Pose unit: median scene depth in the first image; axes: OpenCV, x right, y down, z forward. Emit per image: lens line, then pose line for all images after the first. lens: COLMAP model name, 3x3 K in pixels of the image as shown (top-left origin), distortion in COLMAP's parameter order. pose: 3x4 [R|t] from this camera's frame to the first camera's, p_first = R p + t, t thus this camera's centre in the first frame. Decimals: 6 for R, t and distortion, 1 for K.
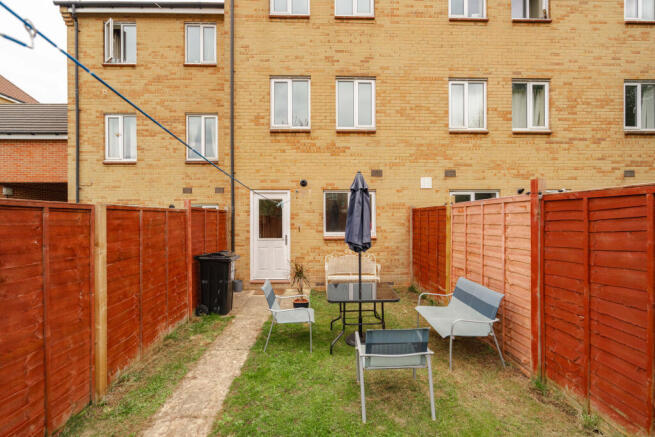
lens RADIAL K [[296.4, 0, 324.2], [0, 296.4, 221.4], [0, 0, 1]] dist [0.001195, 0.000845]
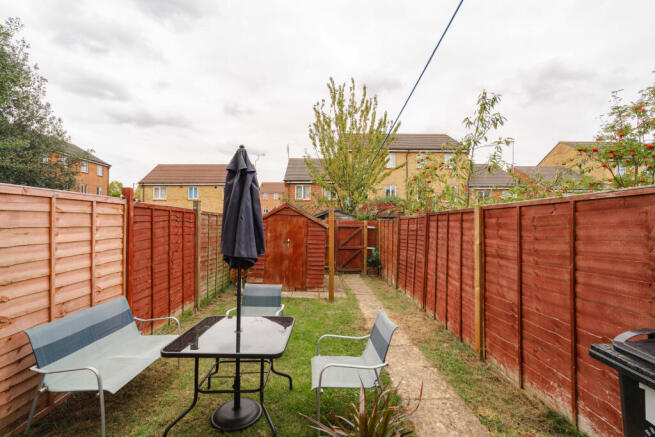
lens RADIAL K [[296.4, 0, 324.2], [0, 296.4, 221.4], [0, 0, 1]] dist [0.001195, 0.000845]
pose [[-0.999883, 0.006701, 0.013733, -0.087483], [0.006599, 0.999950, -0.007474, 0.007952], [-0.013782, -0.007382, -0.999878, 1.968171]]
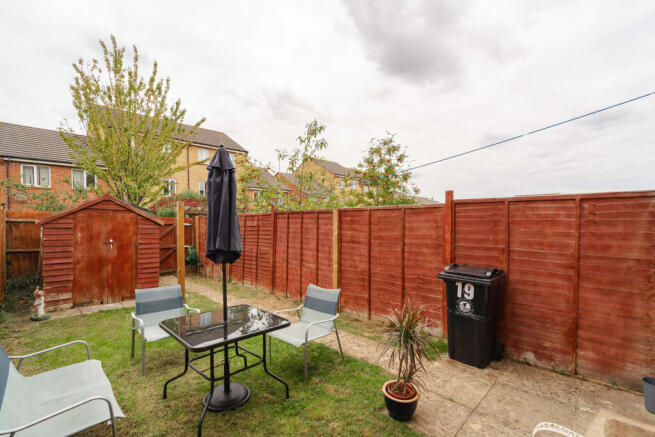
lens RADIAL K [[300.6, 0, 328.4], [0, 300.6, 233.0], [0, 0, 1]] dist [-0.002080, 0.000304]
pose [[-0.718806, 0.033614, -0.694398, 0.498183], [0.003449, 0.998991, 0.044789, 0.006746], [0.695202, 0.029800, -0.718196, 1.983652]]
